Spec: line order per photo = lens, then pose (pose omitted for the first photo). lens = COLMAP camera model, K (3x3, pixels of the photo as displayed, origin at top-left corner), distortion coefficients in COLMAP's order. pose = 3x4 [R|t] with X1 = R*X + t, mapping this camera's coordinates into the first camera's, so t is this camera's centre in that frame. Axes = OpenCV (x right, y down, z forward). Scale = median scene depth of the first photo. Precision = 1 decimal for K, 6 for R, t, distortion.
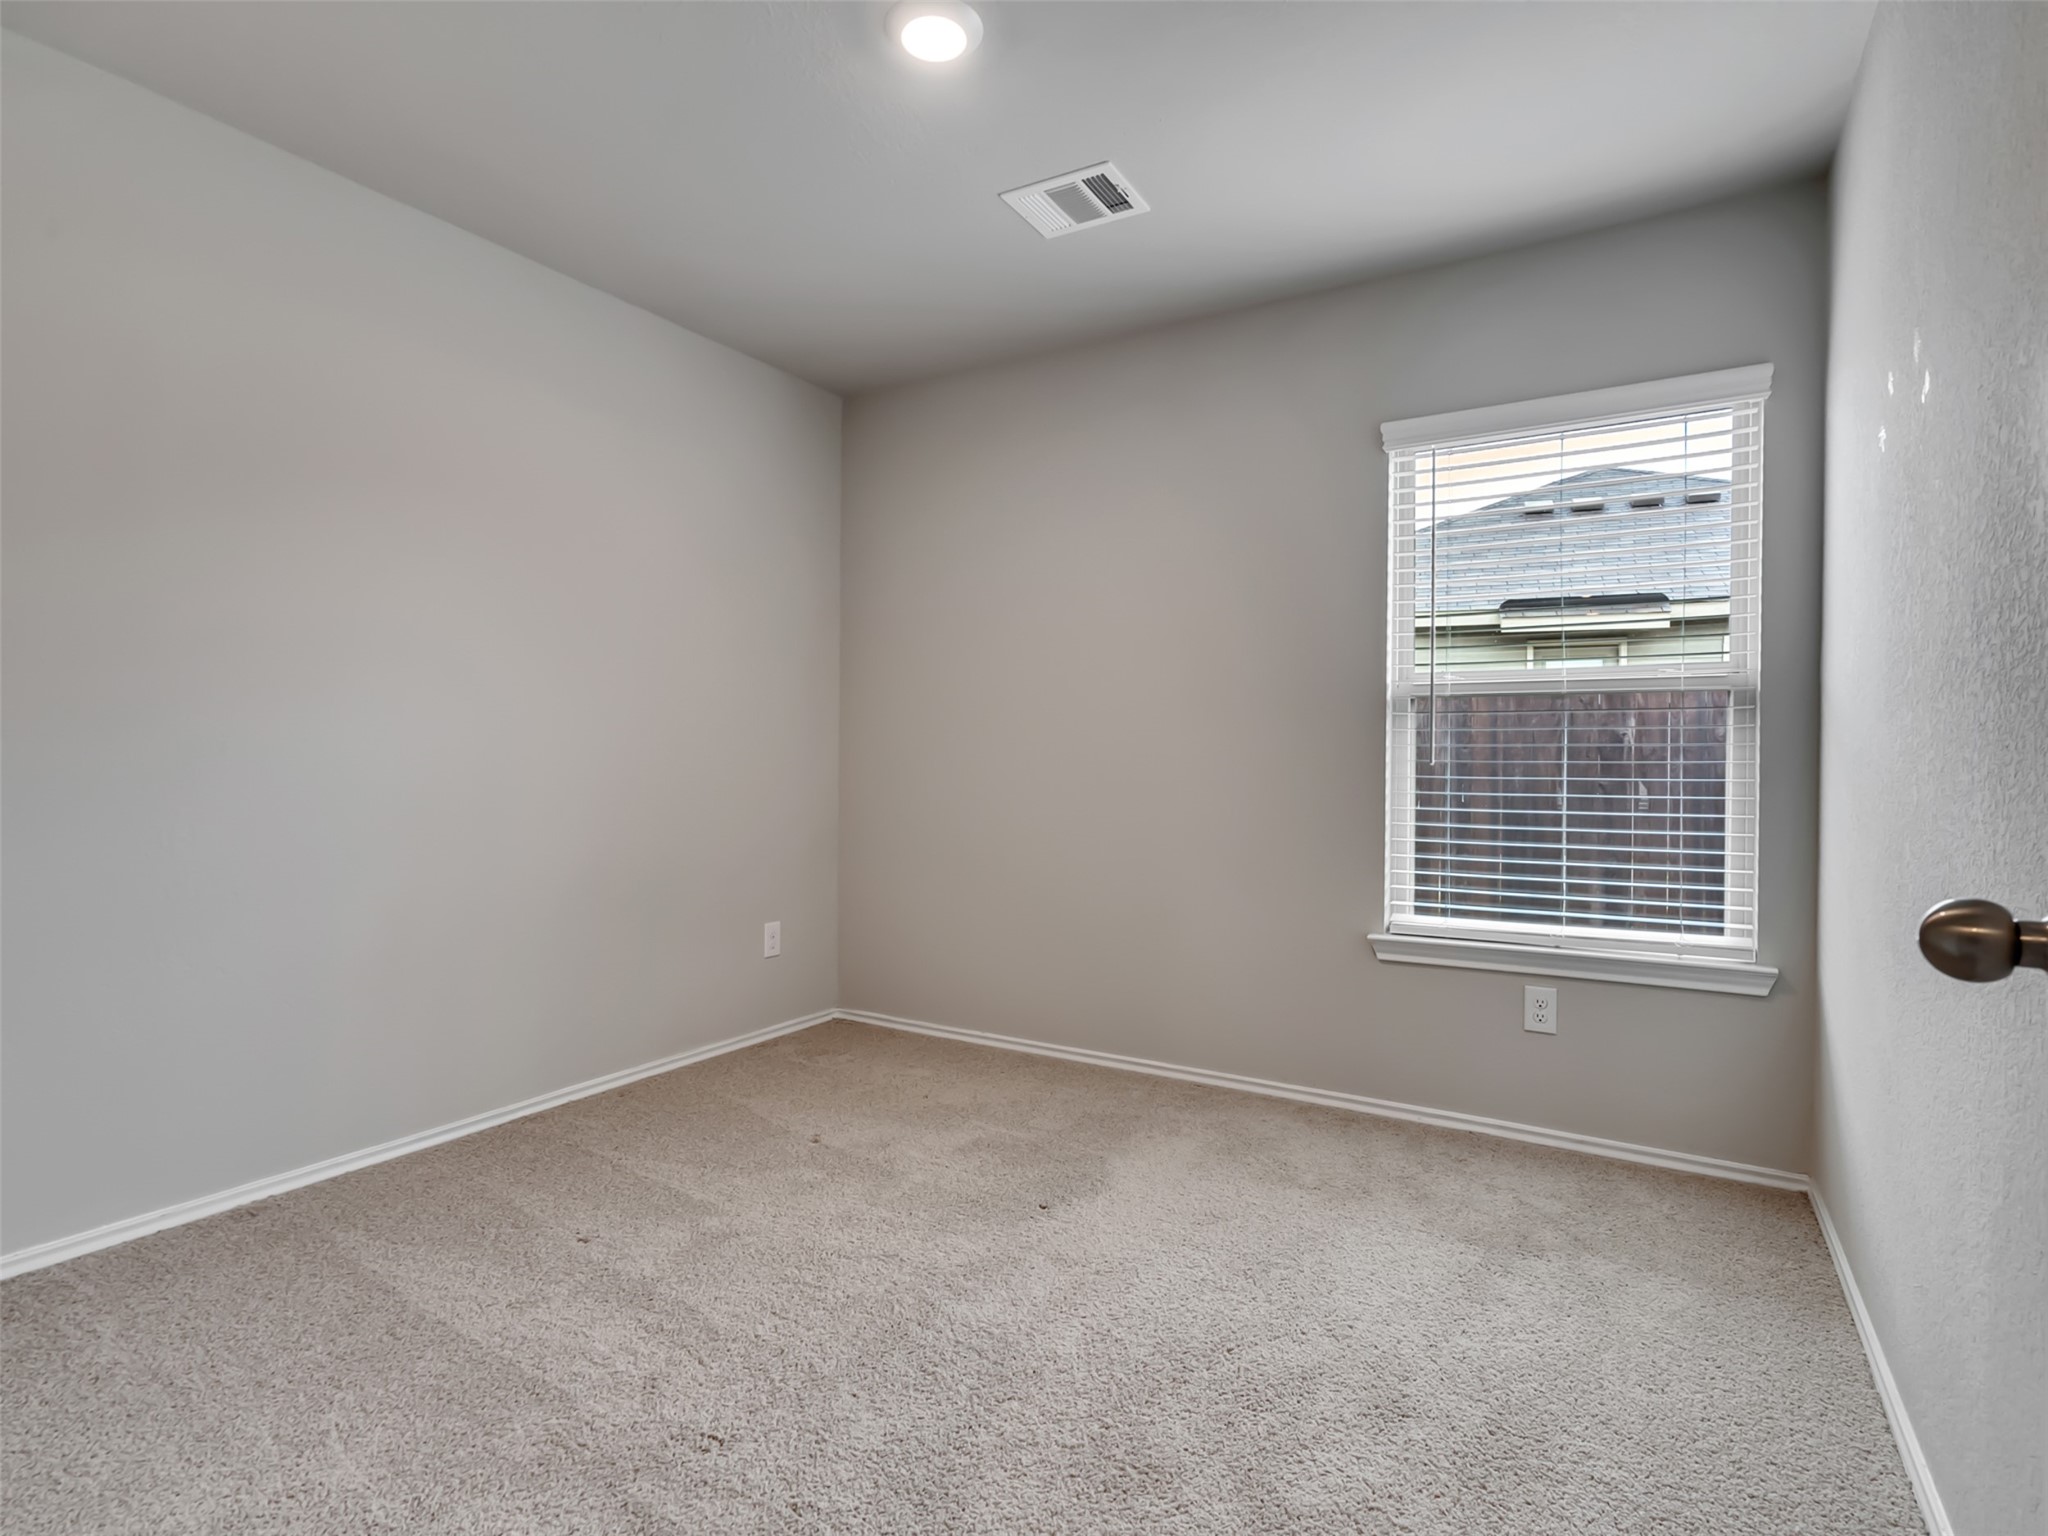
lens RADIAL K [[1057.9, 0, 1014.7], [0, 1057.9, 766.4], [0, 0, 1]] dist [-0.000533, 0.001370]
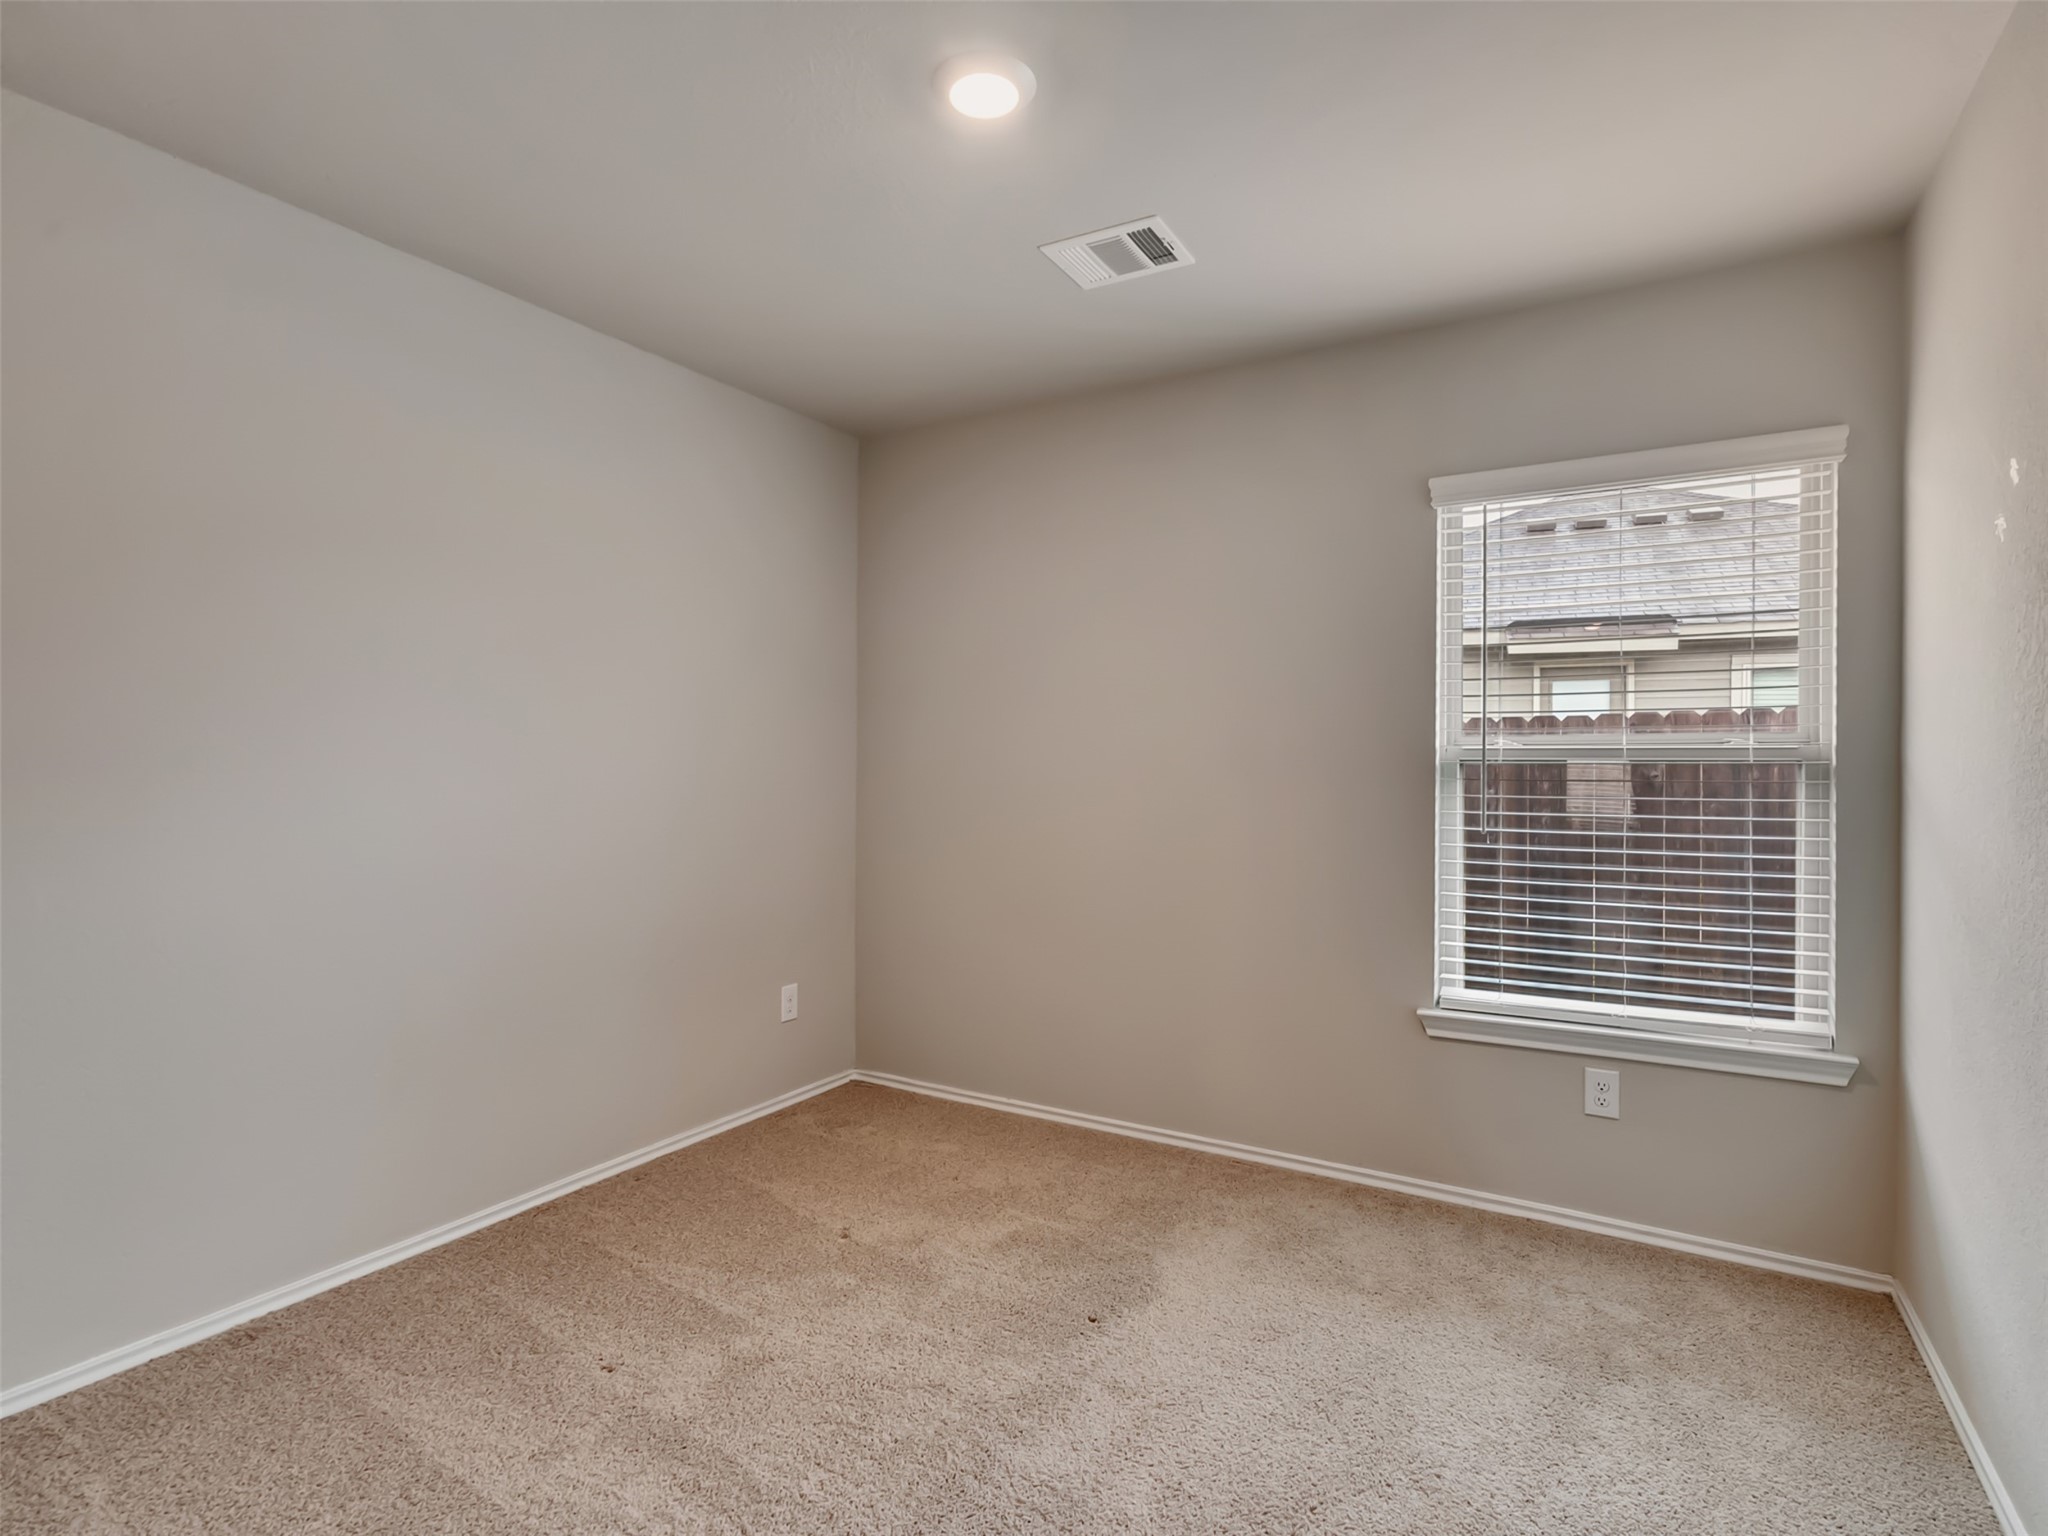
lens RADIAL K [[1057.2, 0, 1014.8], [0, 1057.2, 767.5], [0, 0, 1]] dist [0.001712, 0.000208]
pose [[0.999966, -0.002615, 0.007816, -0.044847], [0.002653, 0.999985, -0.004801, -0.066984], [-0.007804, 0.004821, 0.999958, 0.048755]]
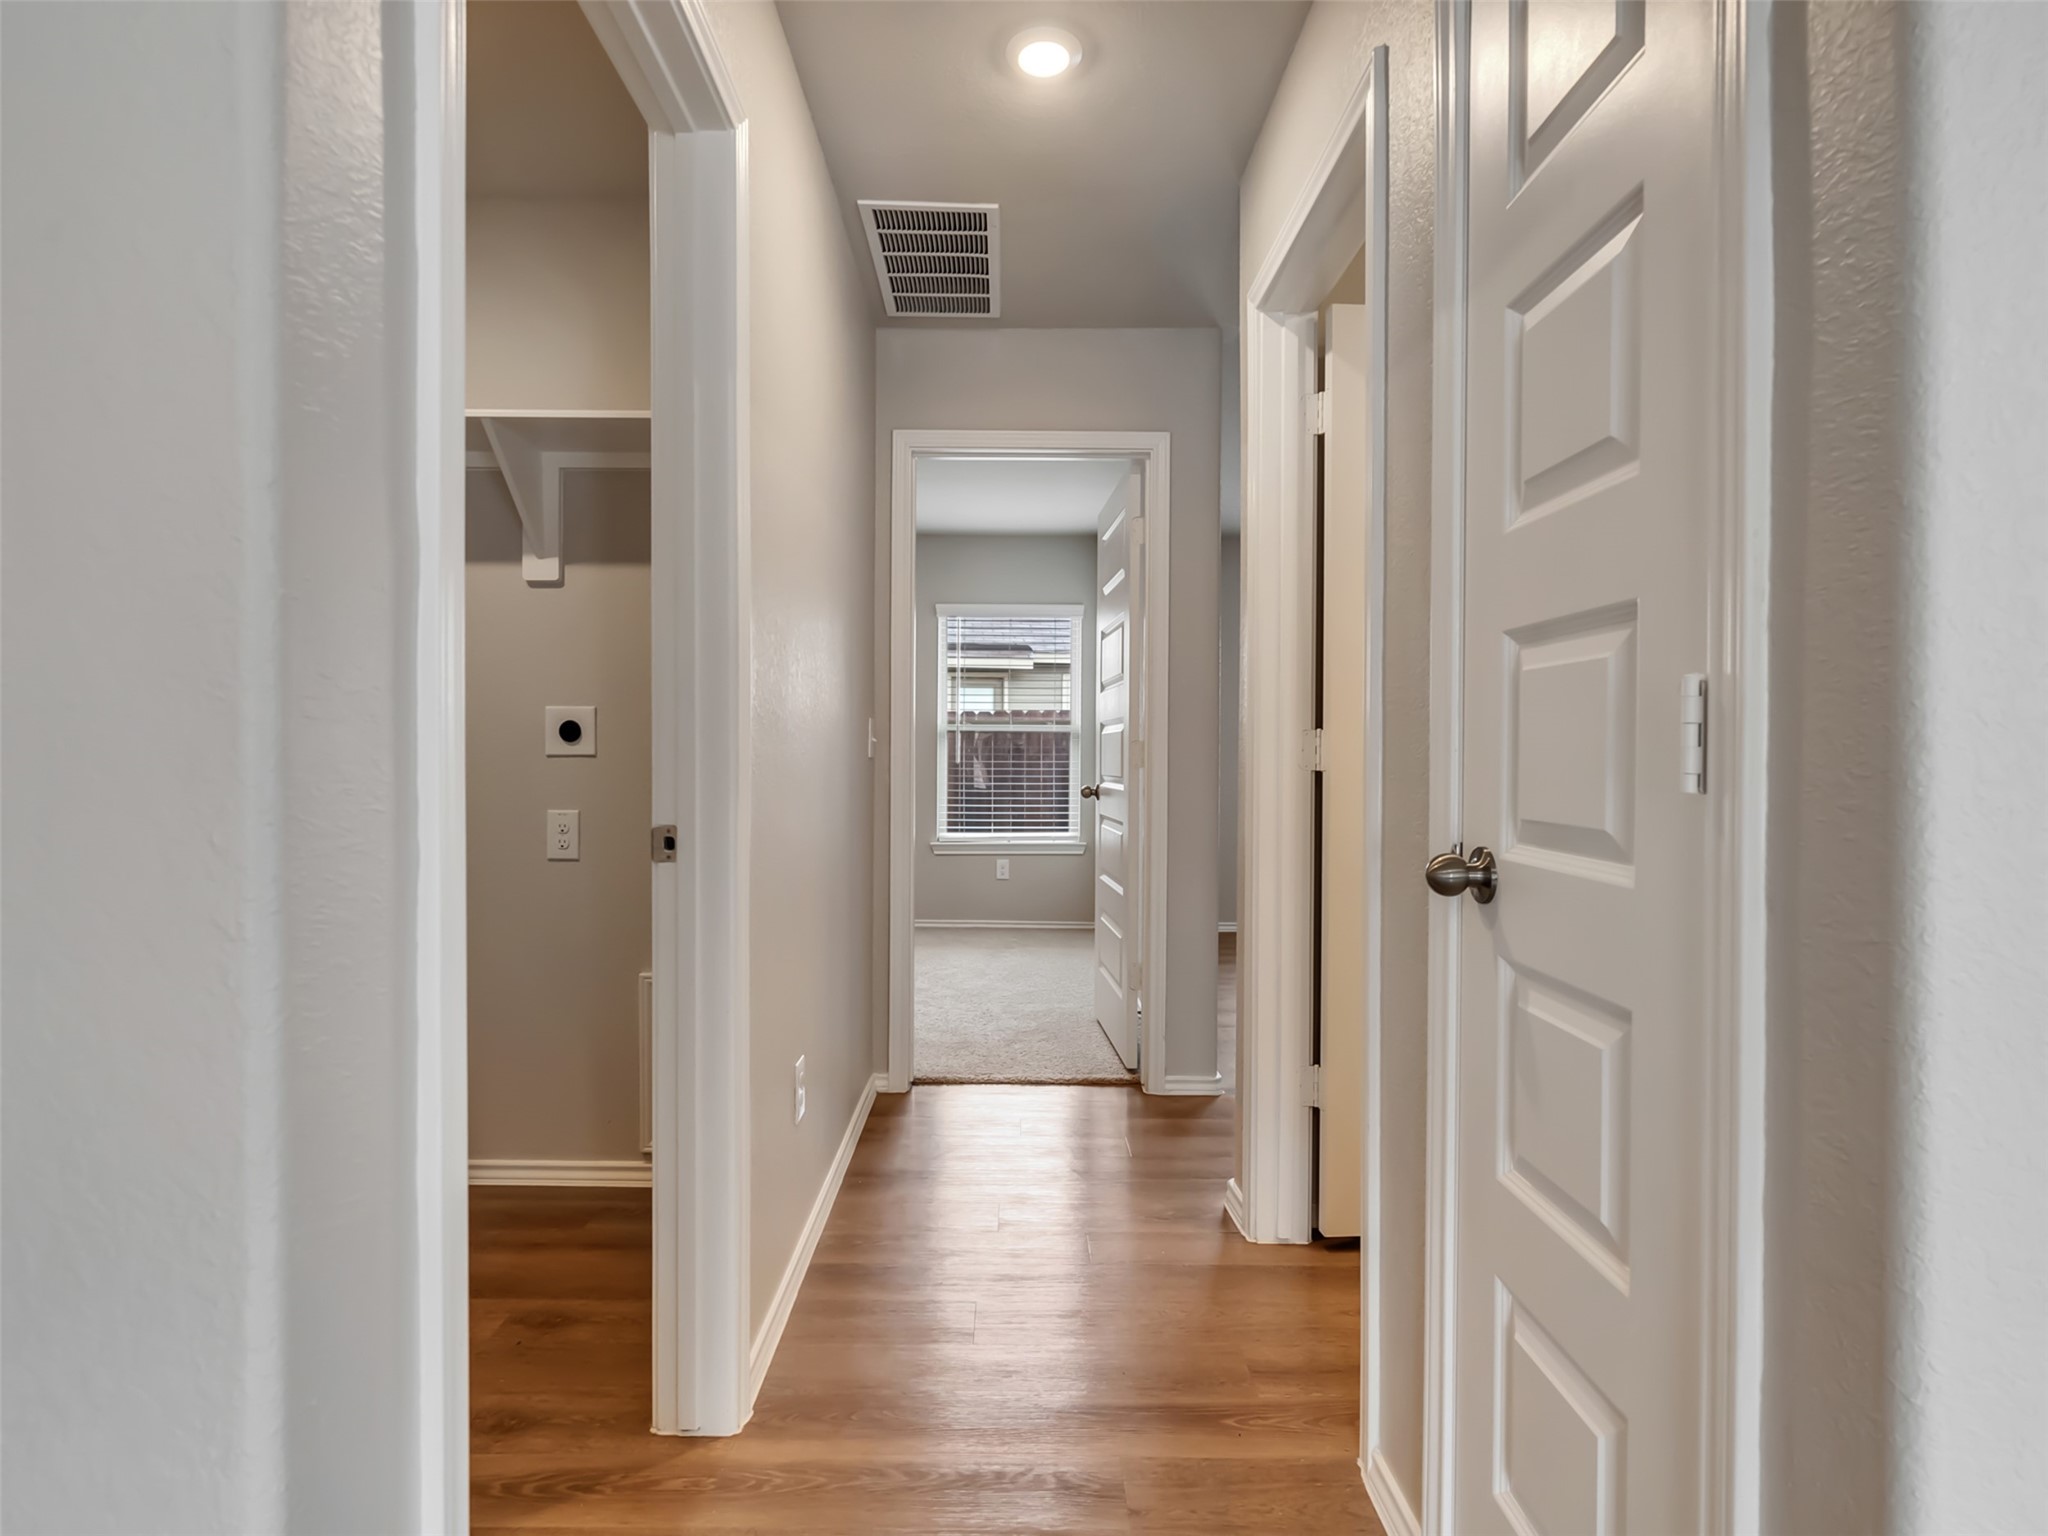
lens RADIAL K [[1057.9, 0, 1014.7], [0, 1057.9, 766.4], [0, 0, 1]] dist [-0.000533, 0.001370]
pose [[0.852725, -0.002905, 0.522352, -0.732723], [-0.000492, 0.999980, 0.006364, -0.007709], [-0.522359, -0.005684, 0.852706, -1.044951]]
